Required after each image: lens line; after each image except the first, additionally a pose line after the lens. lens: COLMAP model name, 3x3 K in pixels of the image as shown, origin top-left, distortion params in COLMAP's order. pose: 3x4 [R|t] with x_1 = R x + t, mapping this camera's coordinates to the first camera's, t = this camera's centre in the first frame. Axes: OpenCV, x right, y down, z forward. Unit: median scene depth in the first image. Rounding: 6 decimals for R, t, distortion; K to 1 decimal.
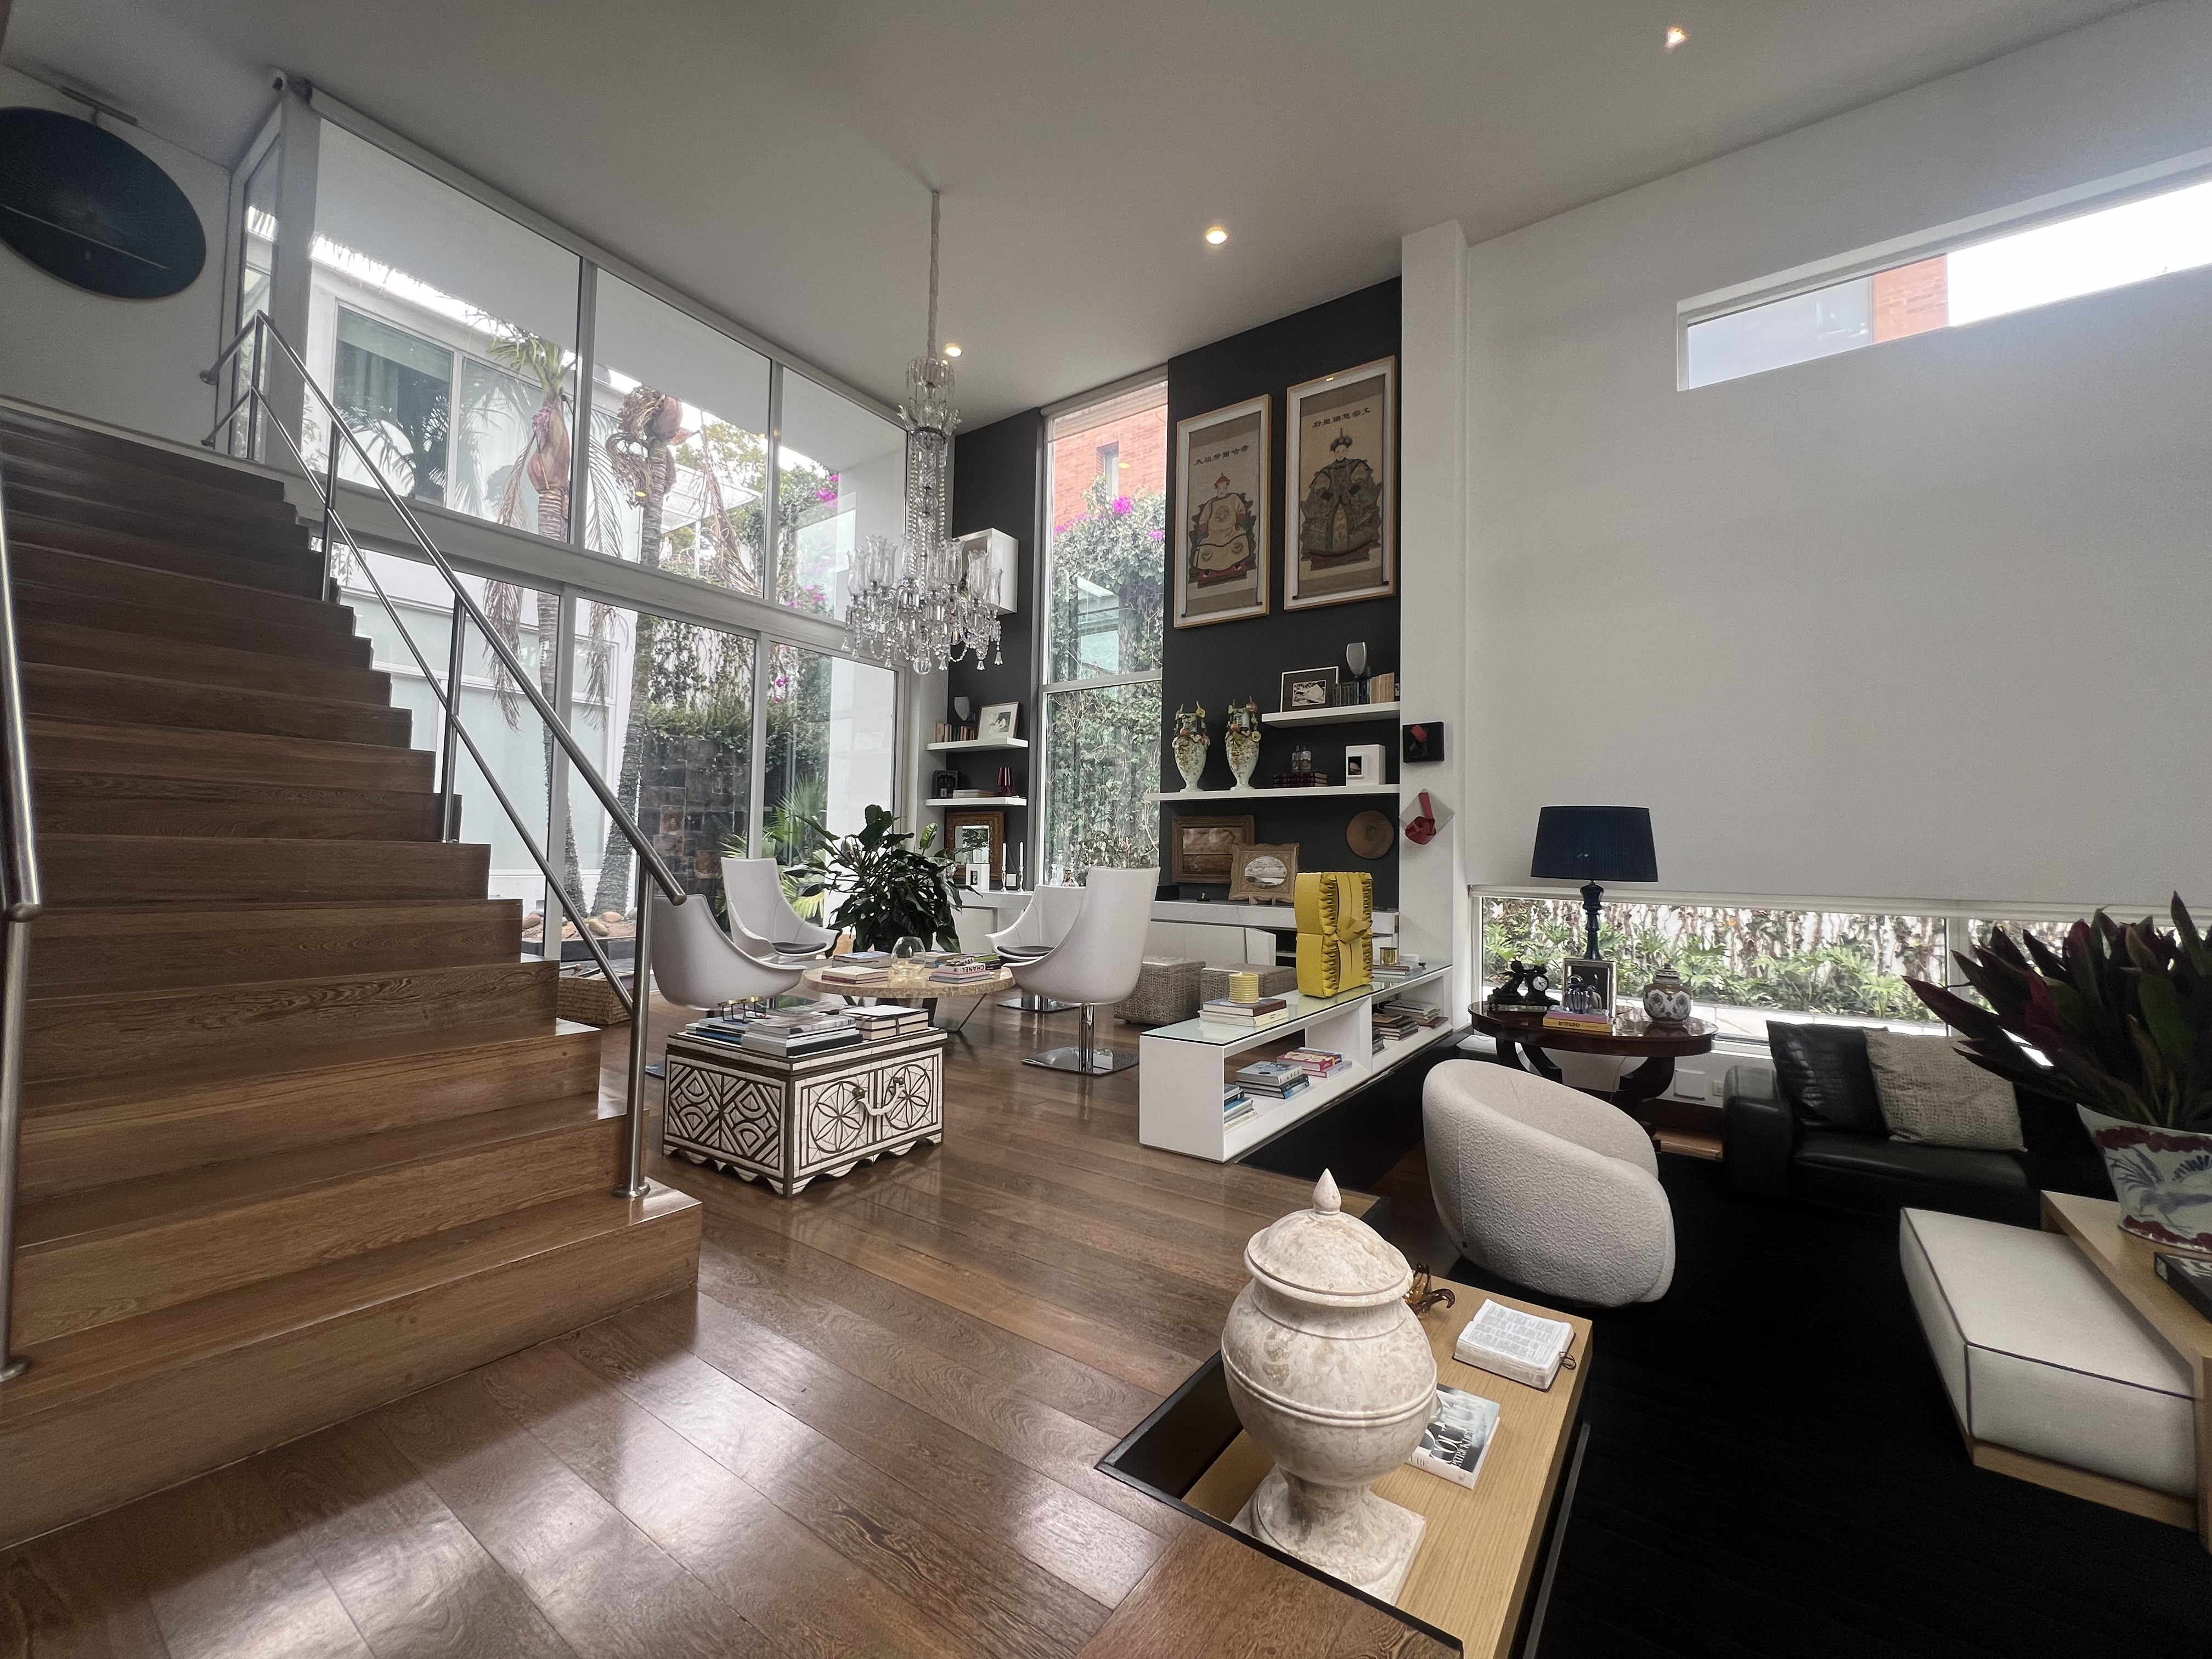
lens RADIAL K [[886.5, 0, 1099.6], [0, 886.5, 824.8], [0, 0, 1]] dist [-0.003168, 0.000374]
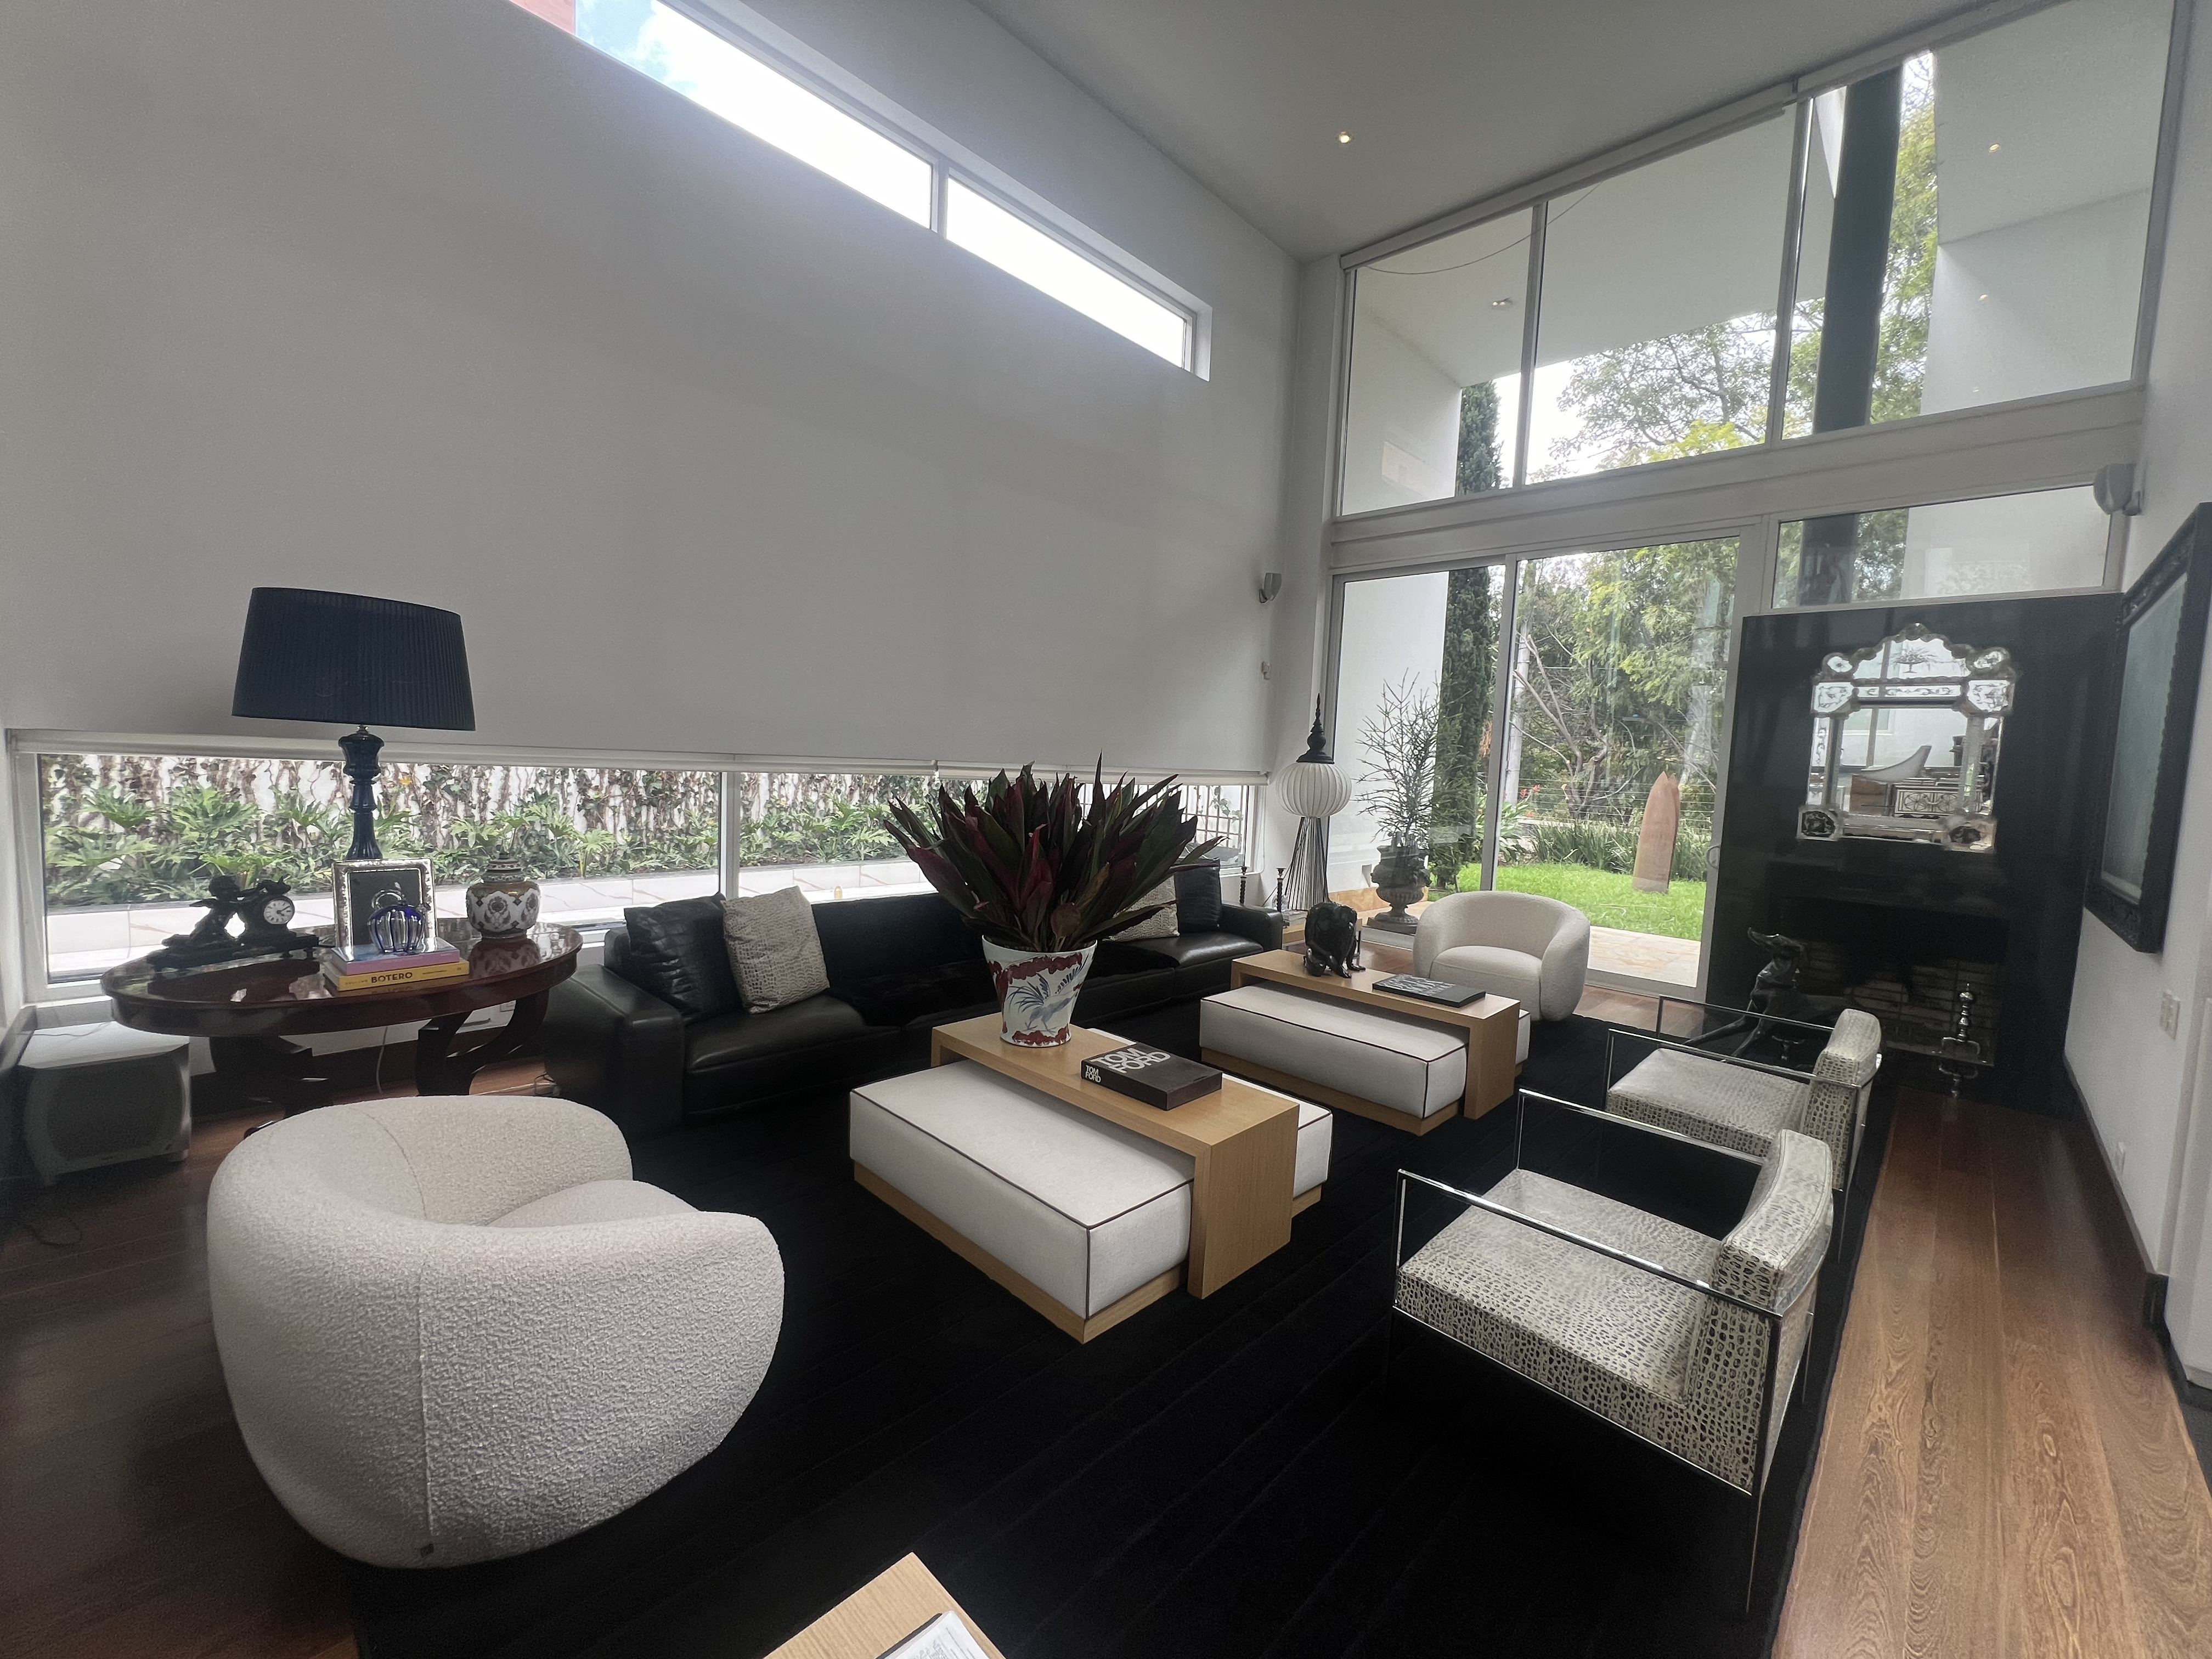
lens RADIAL K [[887.9, 0, 1099.7], [0, 887.9, 825.3], [0, 0, 1]] dist [-0.003178, 0.000190]
pose [[0.157092, -0.088289, 0.983630, 0.026642], [-0.081250, 0.991464, 0.101968, 0.019086], [-0.984236, -0.095938, 0.148578, 0.283150]]
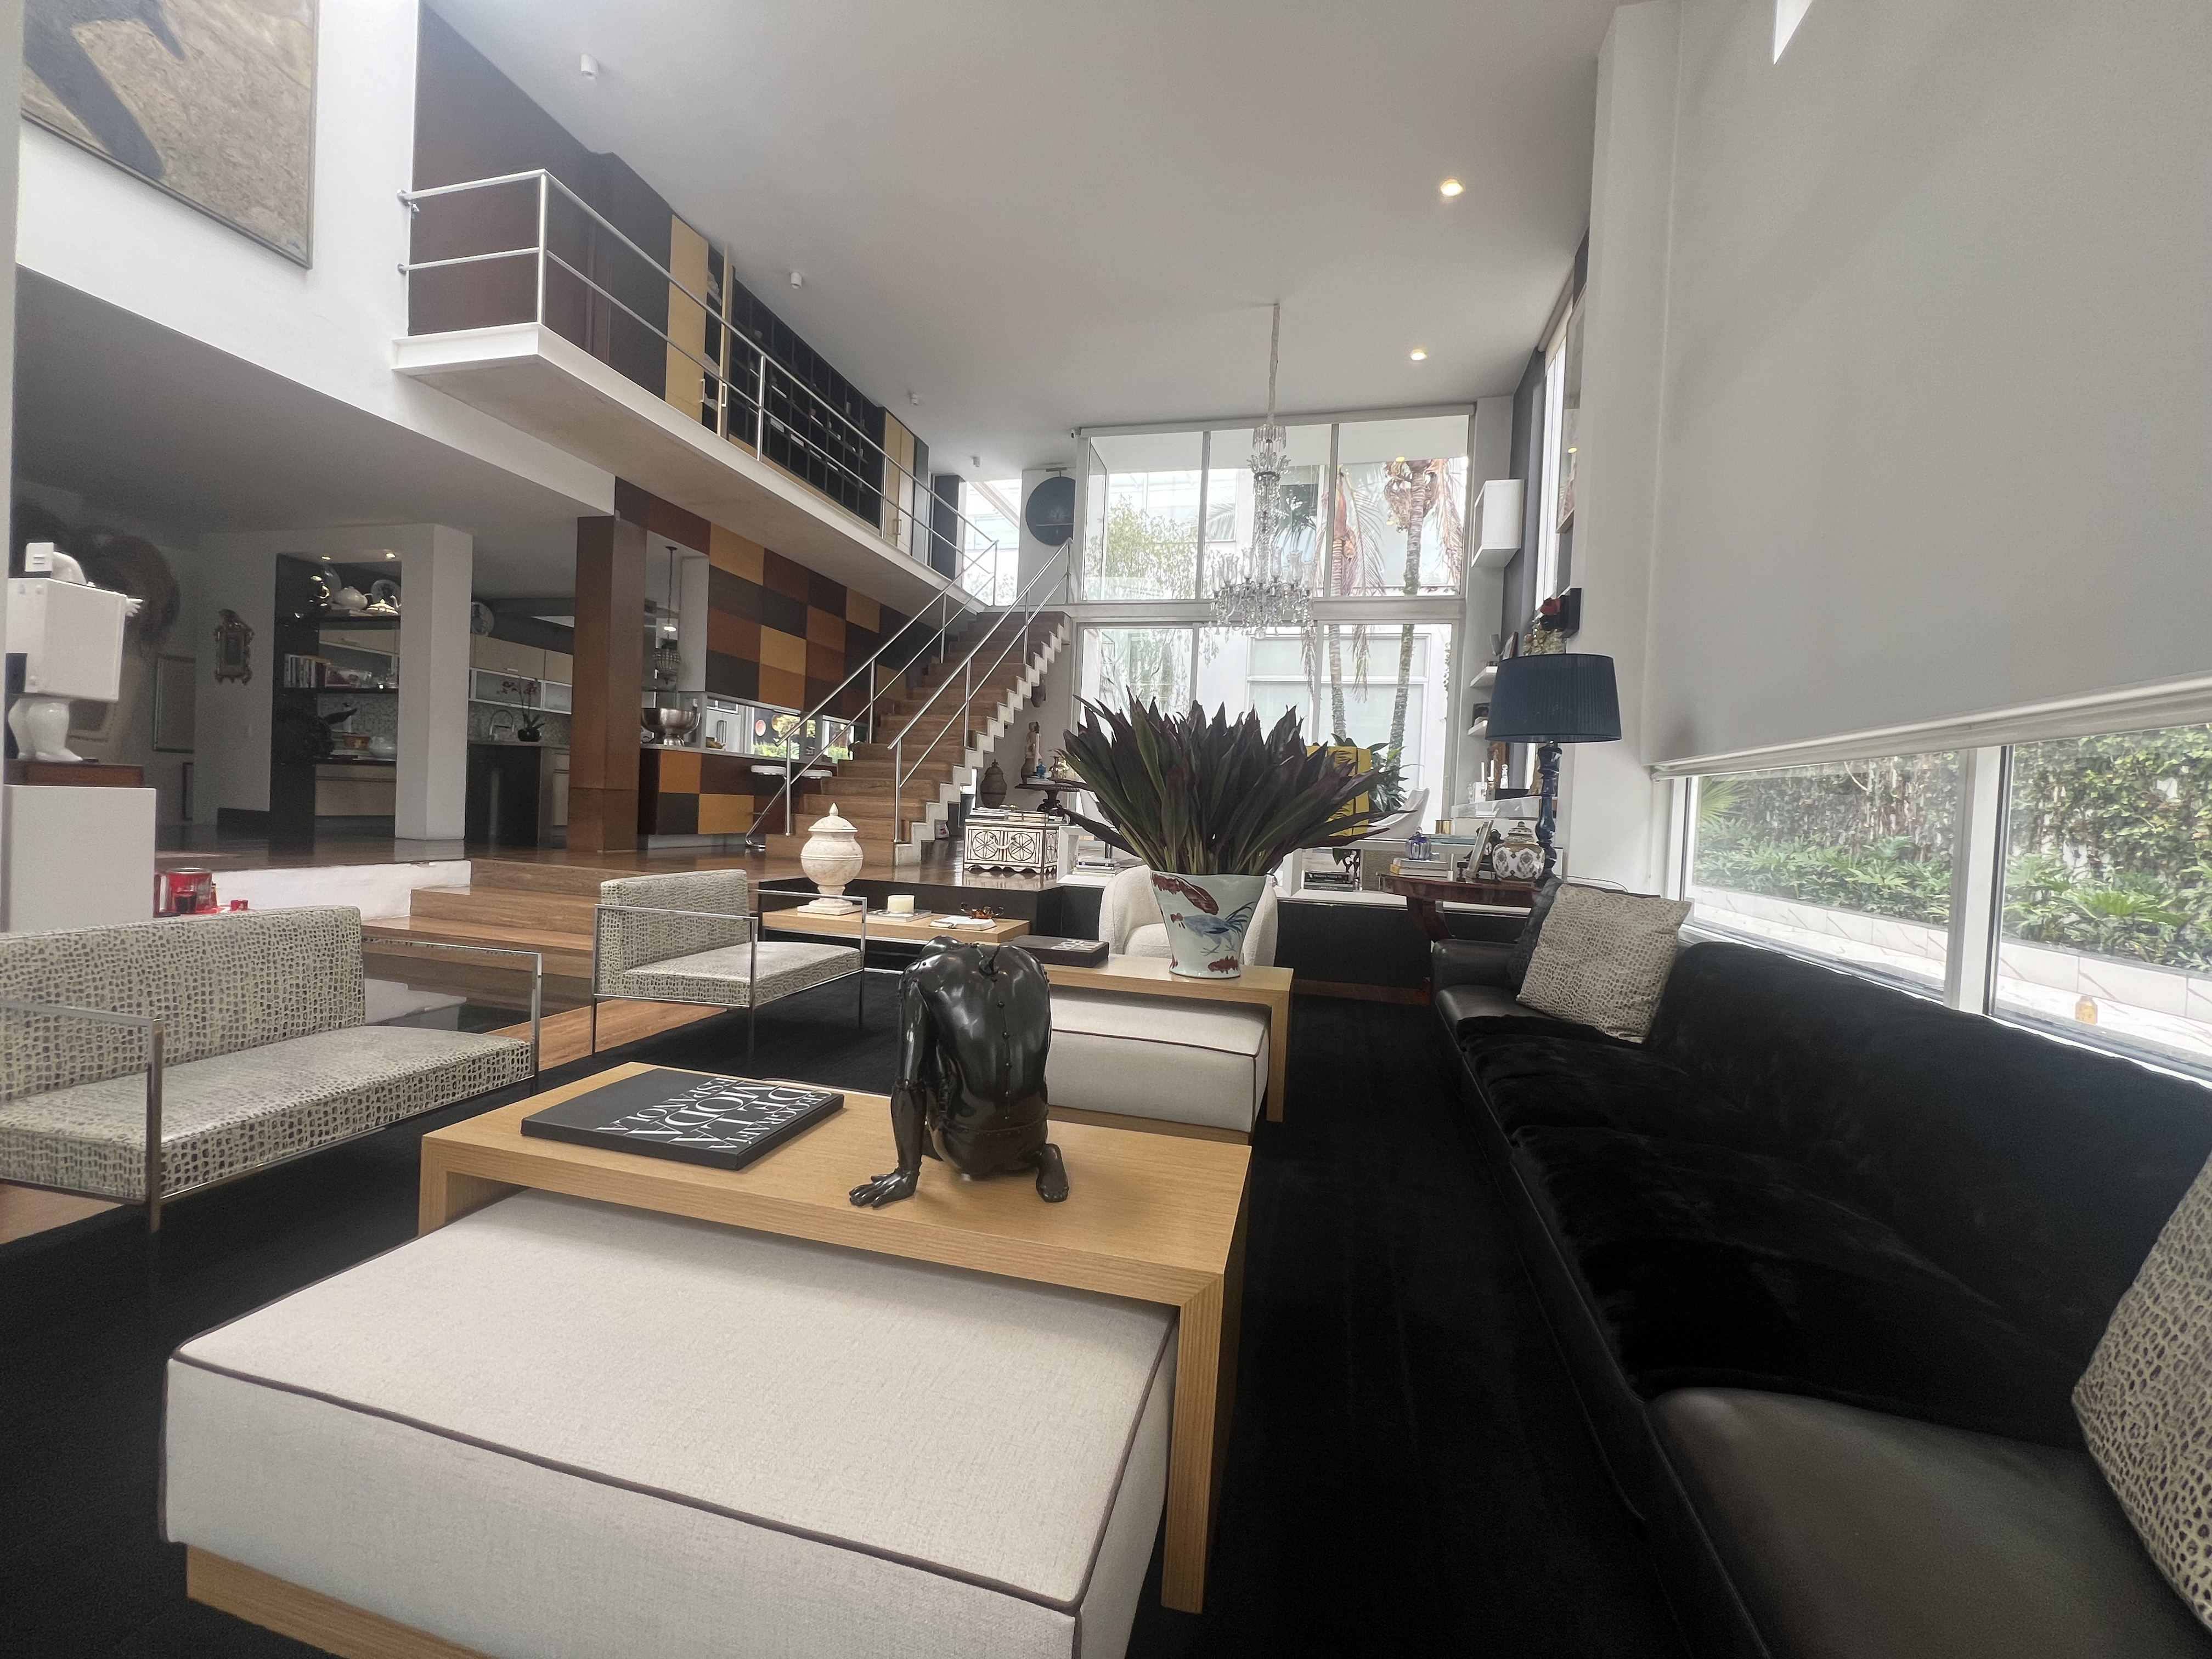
lens RADIAL K [[883.9, 0, 1100.6], [0, 883.9, 827.6], [0, 0, 1]] dist [-0.000857, -0.000012]
pose [[0.355411, 0.017997, -0.934537, 0.852652], [-0.001684, 0.999825, 0.018614, 0.093248], [0.934709, -0.005042, 0.355379, 0.168080]]
